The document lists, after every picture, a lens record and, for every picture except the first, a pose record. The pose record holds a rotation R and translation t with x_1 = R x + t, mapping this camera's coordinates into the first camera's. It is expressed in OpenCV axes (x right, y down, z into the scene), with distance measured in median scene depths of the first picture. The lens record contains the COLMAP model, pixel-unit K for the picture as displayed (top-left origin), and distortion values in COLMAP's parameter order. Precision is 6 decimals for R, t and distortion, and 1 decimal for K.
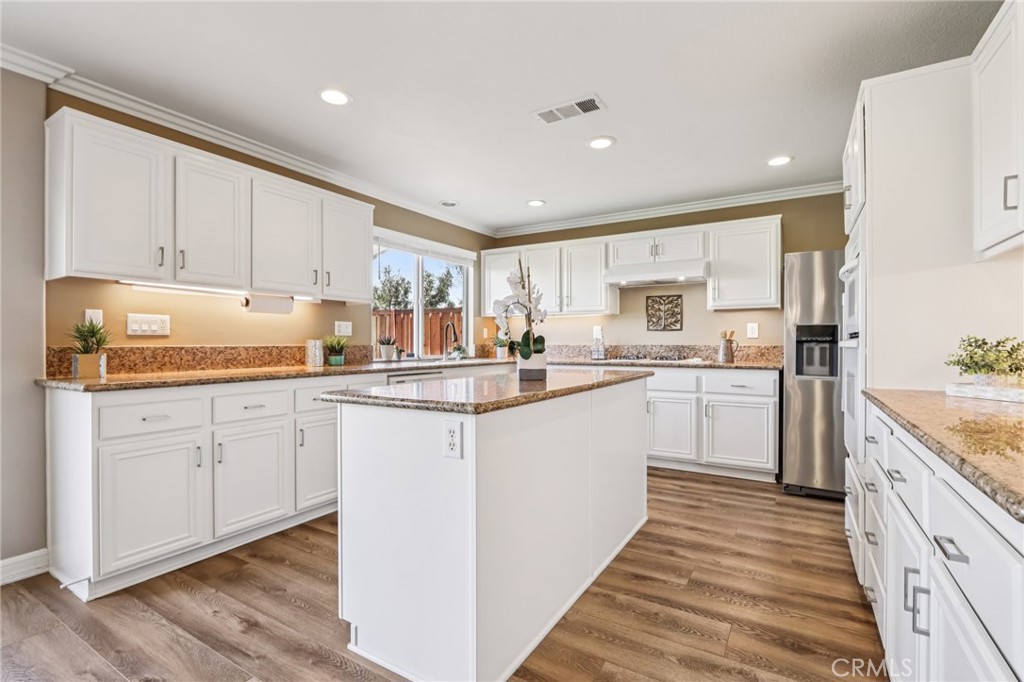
lens RADIAL K [[474.9, 0, 510.3], [0, 474.9, 341.0], [0, 0, 1]] dist [-0.009271, 0.000162]
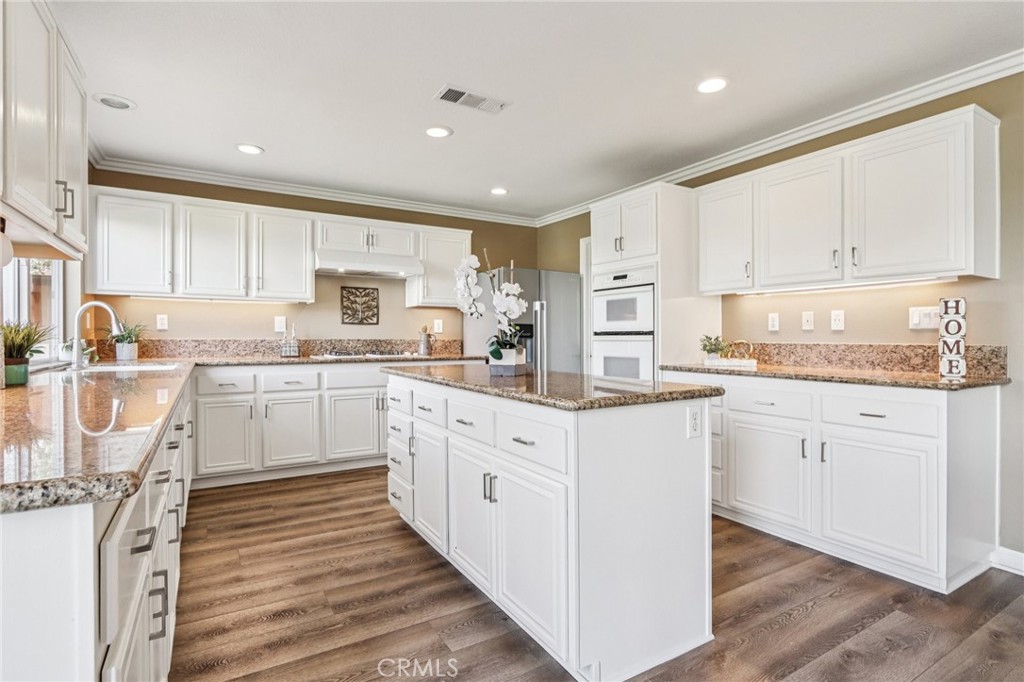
lens RADIAL K [[508.4, 0, 512.0], [0, 508.4, 341.0], [0, 0, 1]] dist [-0.012807, 0.000011]
pose [[0.461222, -0.005555, 0.887267, -0.558297], [-0.006805, 0.999929, 0.009798, -0.000218], [-0.887259, -0.010557, 0.461151, 0.325600]]
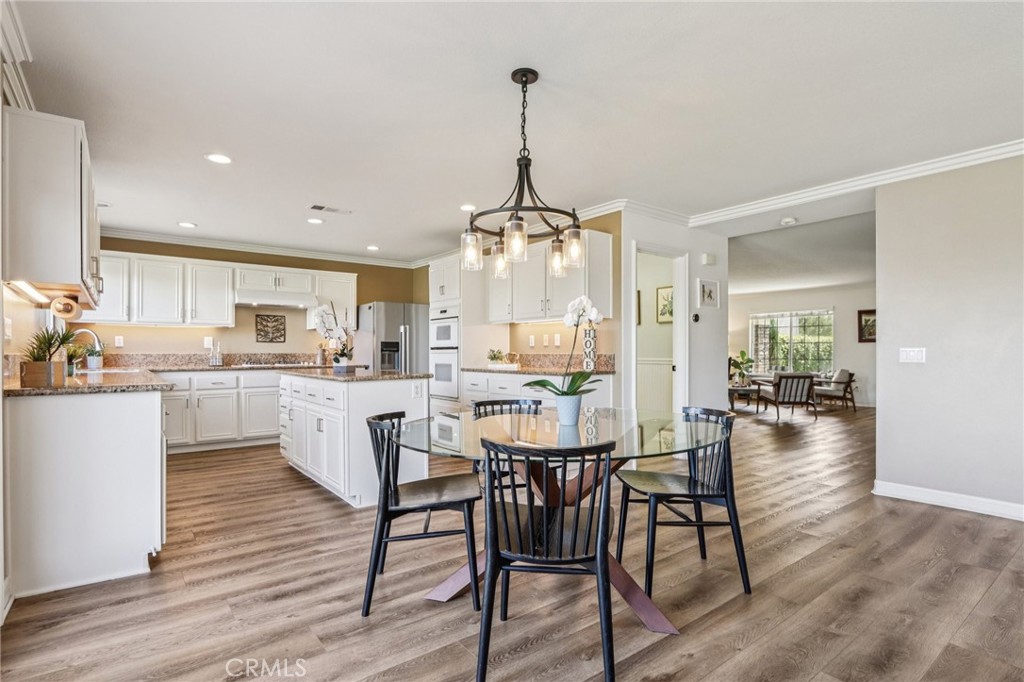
lens RADIAL K [[515.3, 0, 516.8], [0, 515.3, 349.6], [0, 0, 1]] dist [-0.009114, 0.000028]
pose [[0.356348, 0.005177, 0.934339, -0.950257], [-0.002416, 0.999986, -0.004619, 0.003797], [-0.934350, -0.000612, 0.356356, -0.166570]]
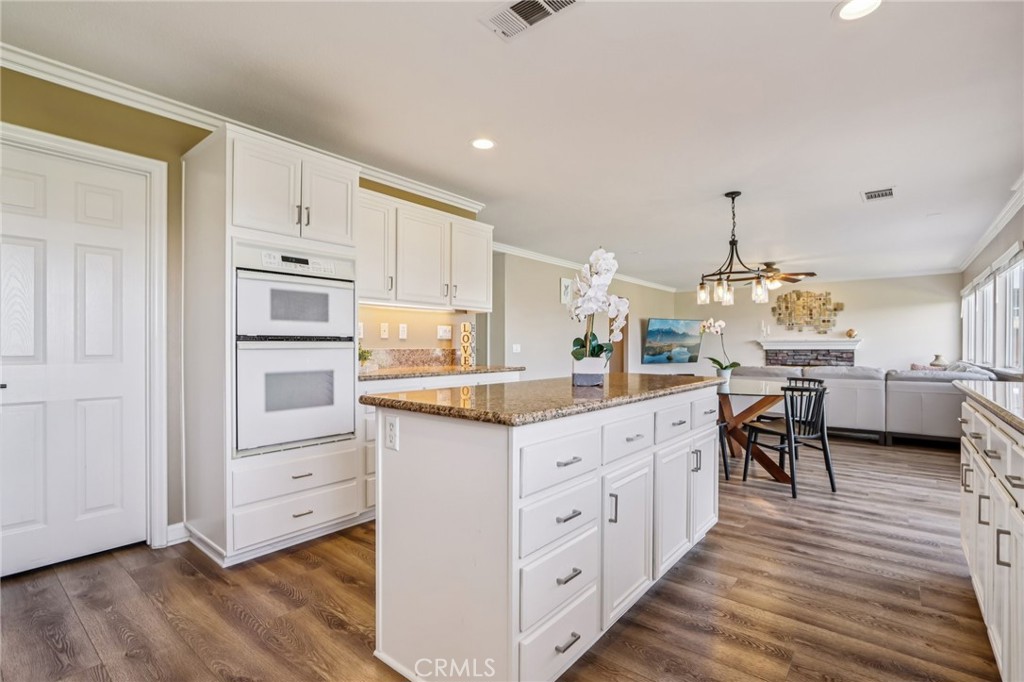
lens RADIAL K [[474.2, 0, 510.2], [0, 474.2, 344.2], [0, 0, 1]] dist [-0.017046, -0.000834]
pose [[-0.990494, -0.000566, 0.137551, 0.040727], [-0.001407, 0.999981, -0.006015, 0.004462], [-0.137545, -0.006151, -0.990476, 1.224601]]
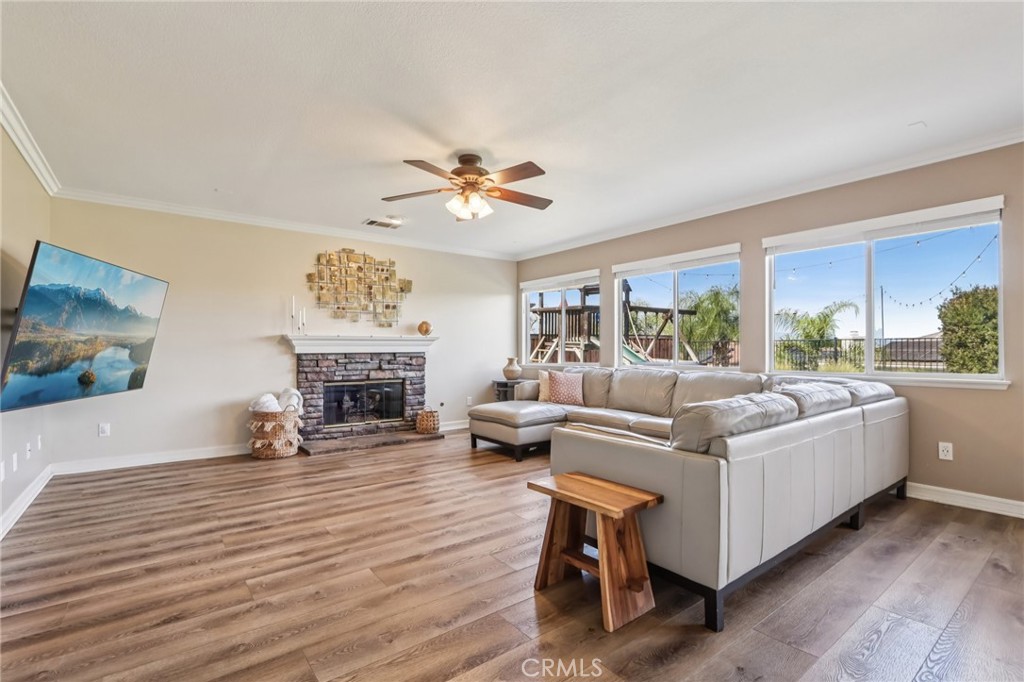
lens RADIAL K [[478.6, 0, 507.0], [0, 478.6, 351.1], [0, 0, 1]] dist [-0.020222, 0.000611]
pose [[-0.370794, -0.001195, -0.928715, 0.037421], [0.001573, 0.999997, -0.001914, 0.013442], [0.928714, -0.002171, -0.370791, -0.543335]]
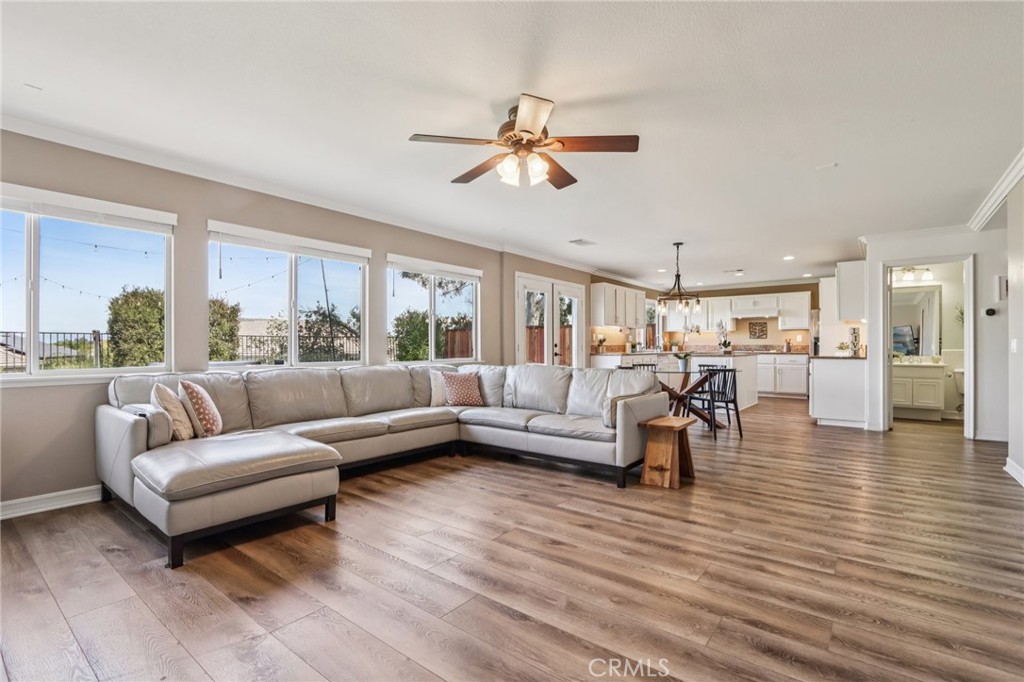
lens RADIAL K [[474.9, 0, 510.3], [0, 474.9, 341.0], [0, 0, 1]] dist [-0.009271, 0.000162]
pose [[0.993007, -0.000983, -0.118055, -0.715132], [0.000285, 0.999982, -0.005926, 0.003826], [0.118059, 0.005851, 0.992989, -1.692499]]
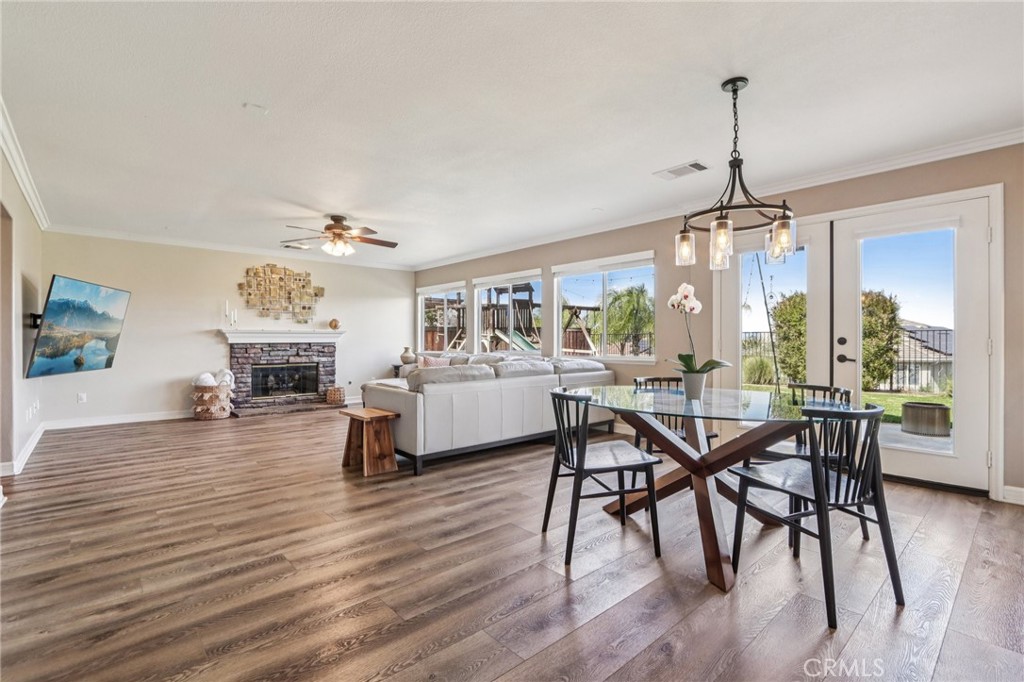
lens RADIAL K [[474.2, 0, 510.2], [0, 474.2, 344.2], [0, 0, 1]] dist [-0.017046, -0.000834]
pose [[-0.292397, 0.002731, -0.956293, 0.409865], [0.000059, 0.999996, 0.002838, 0.015037], [0.956297, 0.000773, -0.292396, -0.048234]]
